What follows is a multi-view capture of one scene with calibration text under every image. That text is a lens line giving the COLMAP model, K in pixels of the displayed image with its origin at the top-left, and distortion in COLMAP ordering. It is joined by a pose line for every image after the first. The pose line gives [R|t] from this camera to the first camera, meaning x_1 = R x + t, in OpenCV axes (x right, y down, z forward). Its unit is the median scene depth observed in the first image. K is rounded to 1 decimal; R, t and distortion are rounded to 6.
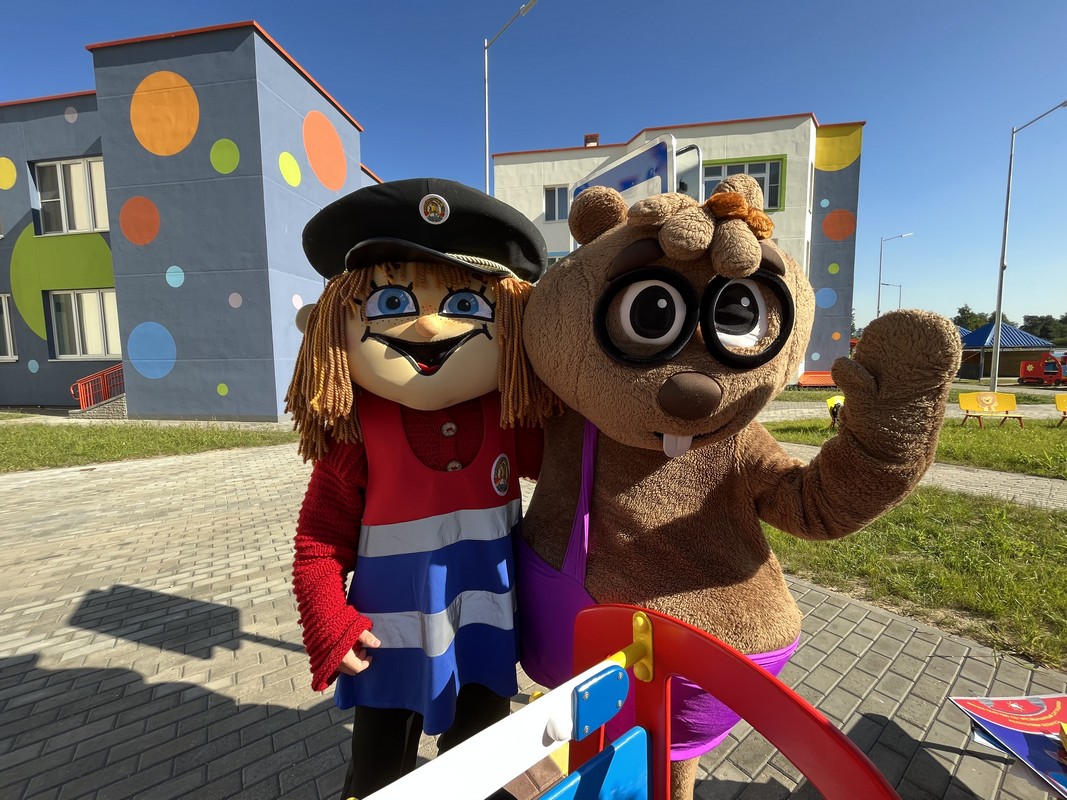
lens RADIAL K [[433.4, 0, 527.0], [0, 433.4, 398.8], [0, 0, 1]] dist [0.004460, 0.000184]
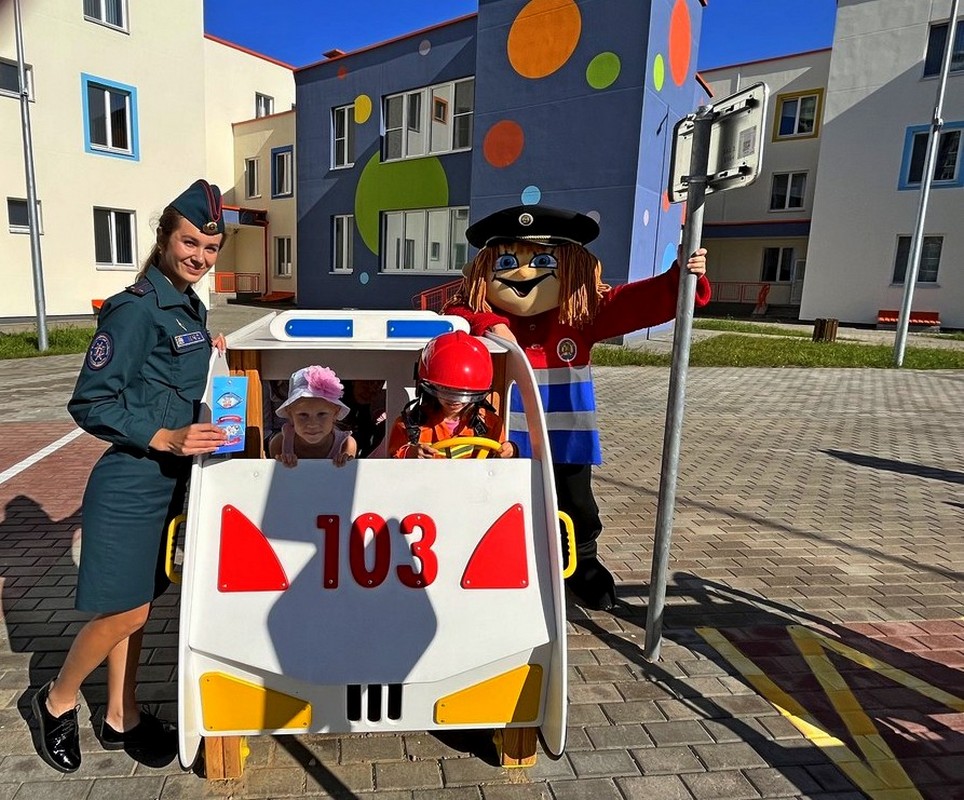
lens RADIAL K [[580.9, 0, 393.8], [0, 580.9, 370.1], [0, 0, 1]] dist [-0.008153, 0.001279]
pose [[0.864490, 0.105917, -0.491364, -0.335234], [-0.072175, 0.993574, 0.087189, 0.031371], [0.497442, -0.039910, 0.866579, -0.346732]]
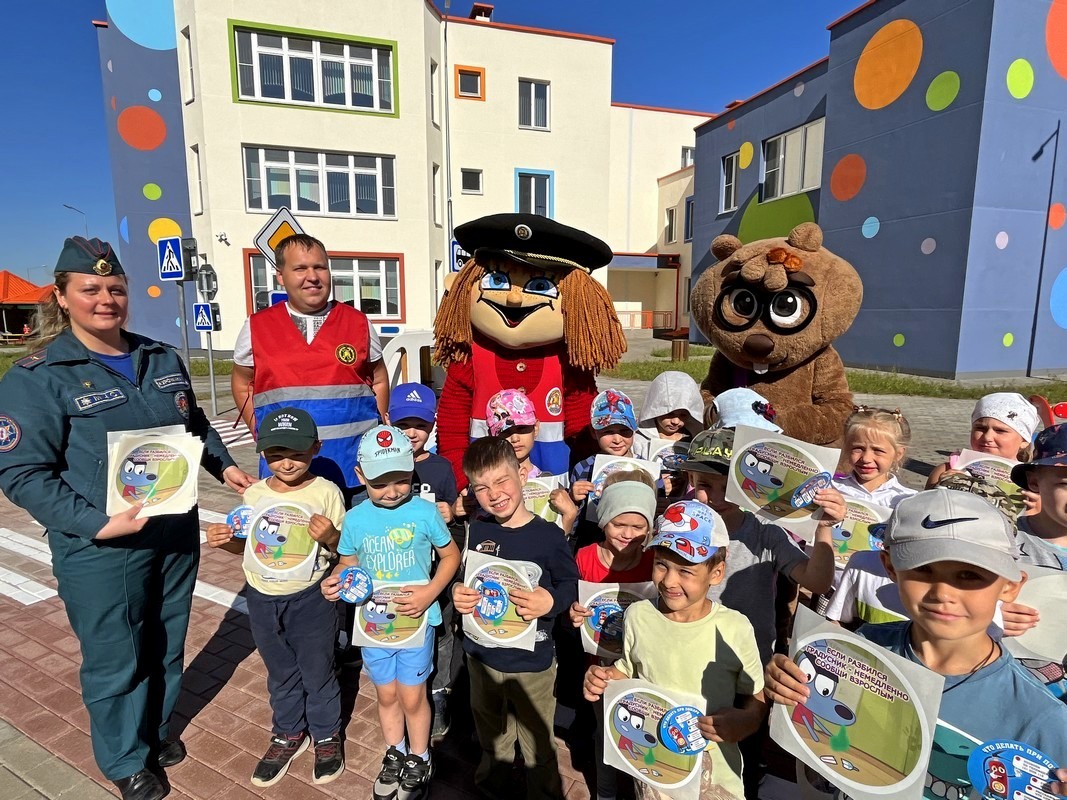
lens RADIAL K [[589.2, 0, 534.5], [0, 589.2, 402.3], [0, 0, 1]] dist [-0.010769, 0.003993]
pose [[0.451225, 0.143934, -0.880726, 0.102324], [-0.082355, 0.989412, 0.119503, 0.024580], [0.888602, 0.018609, 0.458302, -0.303016]]
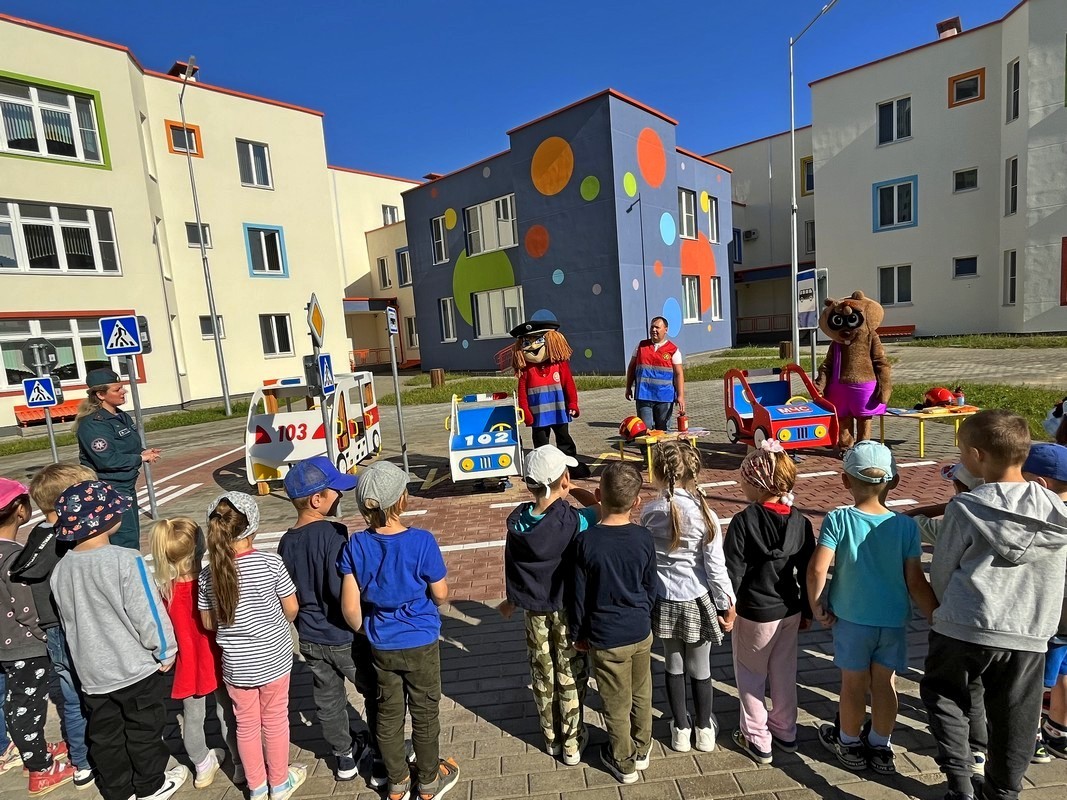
lens RADIAL K [[550.9, 0, 531.1], [0, 550.9, 402.7], [0, 0, 1]] dist [-0.005962, 0.000675]
pose [[0.840724, 0.008537, -0.541396, 0.106262], [0.025441, 0.998149, 0.055246, 0.032315], [0.540866, -0.060220, 0.838950, -0.566642]]
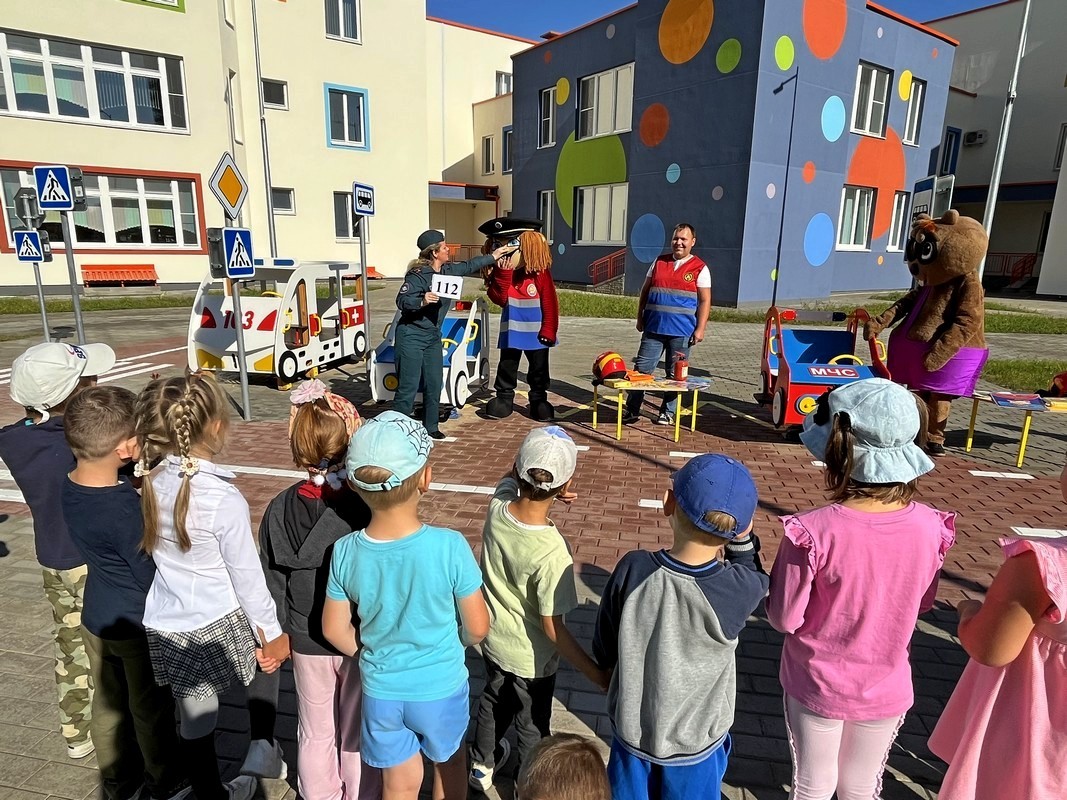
lens RADIAL K [[635.7, 0, 531.4], [0, 635.7, 401.8], [0, 0, 1]] dist [-0.004931, 0.001056]
pose [[0.698693, 0.190898, -0.689482, 0.187236], [-0.086225, 0.979187, 0.183732, 0.032309], [0.710206, -0.068922, 0.700612, -0.445972]]
